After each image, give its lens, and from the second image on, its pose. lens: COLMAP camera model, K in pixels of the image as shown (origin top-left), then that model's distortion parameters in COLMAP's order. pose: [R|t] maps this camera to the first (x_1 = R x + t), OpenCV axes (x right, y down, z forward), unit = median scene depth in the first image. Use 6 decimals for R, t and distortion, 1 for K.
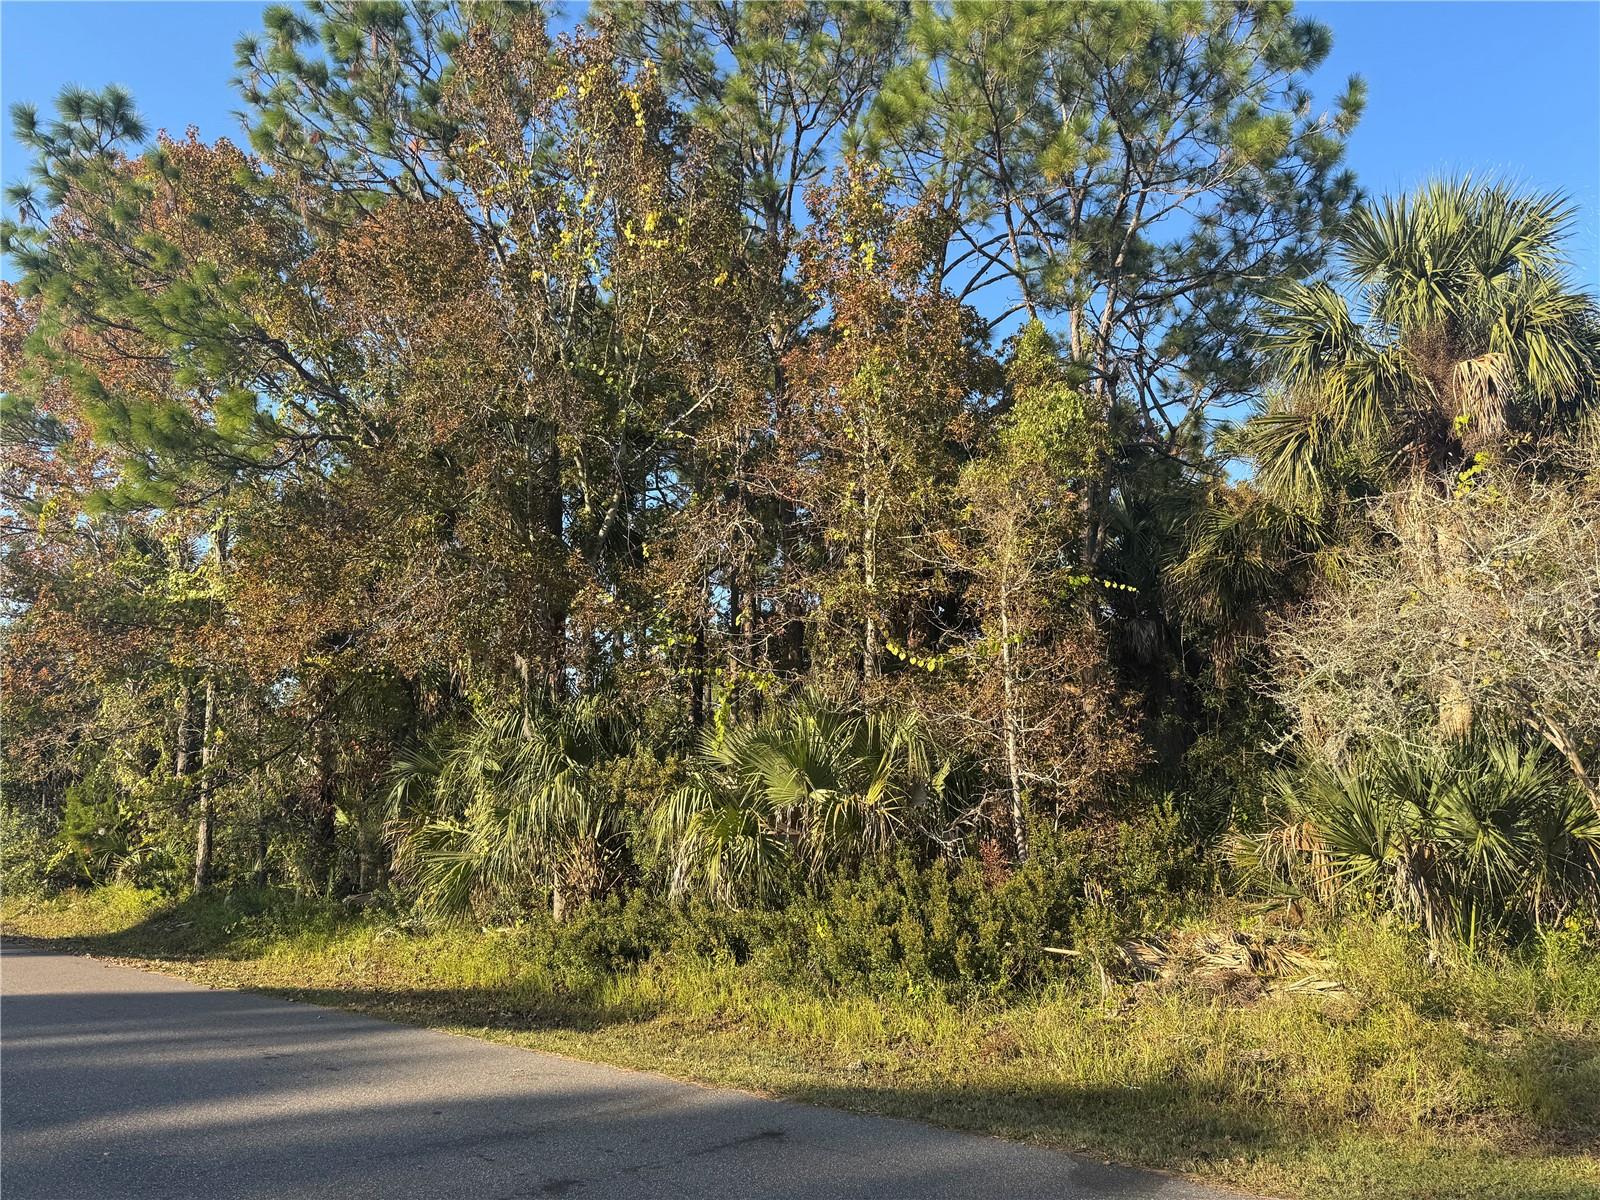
lens RADIAL K [[1133.7, 0, 817.8], [0, 1133.7, 590.8], [0, 0, 1]] dist [0.033586, -0.040142]
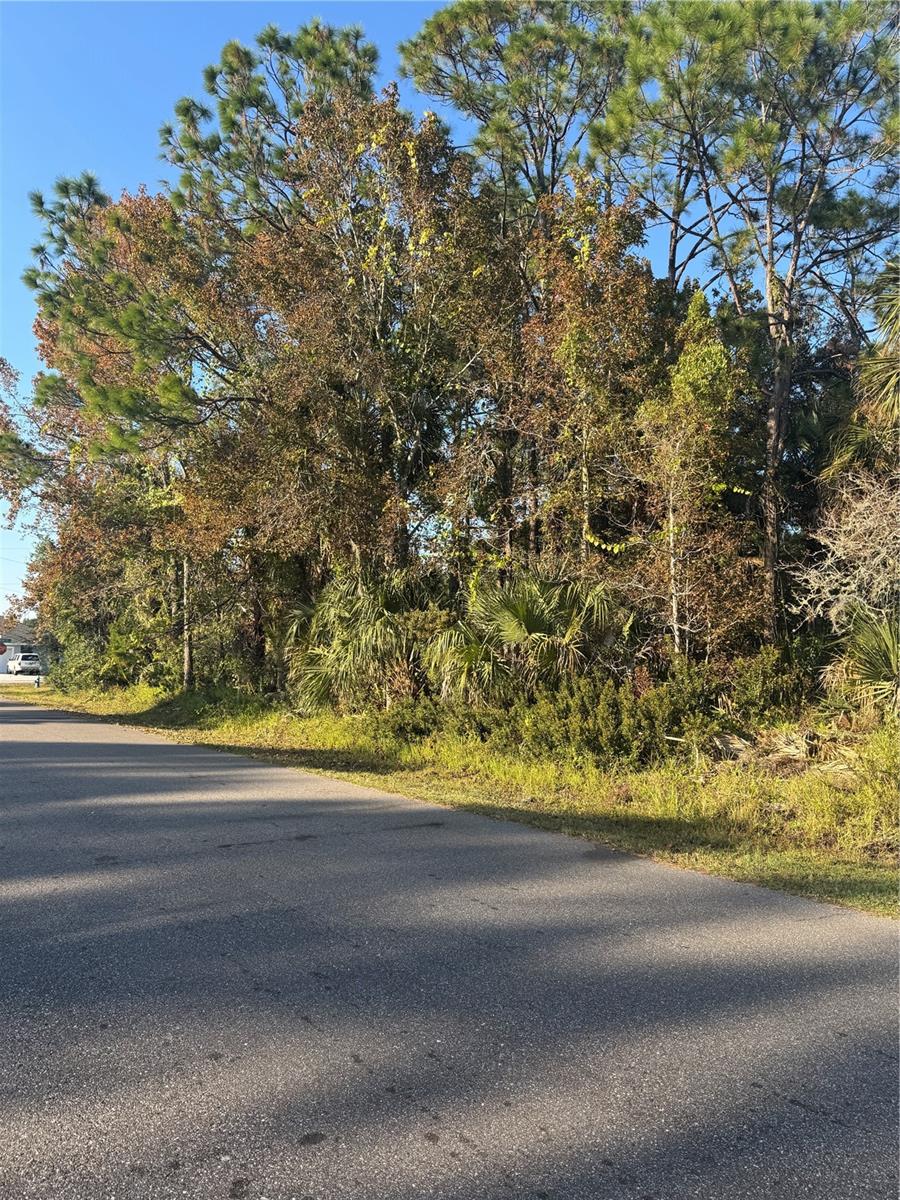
lens RADIAL K [[850.3, 0, 446.0], [0, 850.3, 601.8], [0, 0, 1]] dist [0.033586, -0.040142]
pose [[0.976867, 0.005653, -0.213772, 0.103654], [0.024195, 0.990310, 0.136751, -0.017404], [0.212473, -0.138760, 0.967265, -0.088566]]
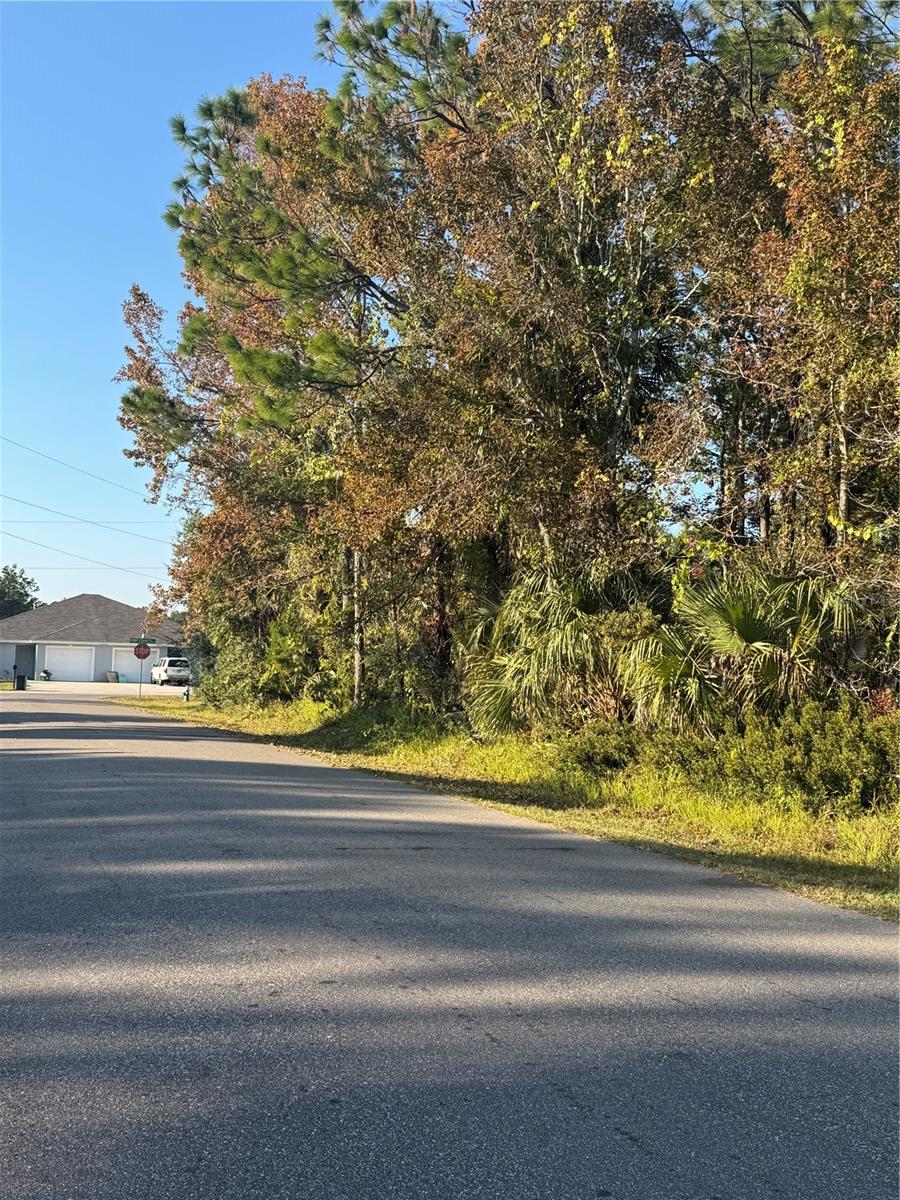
lens RADIAL K [[1250.6, 0, 435.1], [0, 1250.6, 601.9], [0, 0, 1]] dist [0.094000, 0.000000]
pose [[0.892582, 0.012098, -0.450724, 0.243875], [0.055749, 0.989008, 0.136947, -0.053303], [0.447426, -0.147364, 0.882096, -0.251485]]
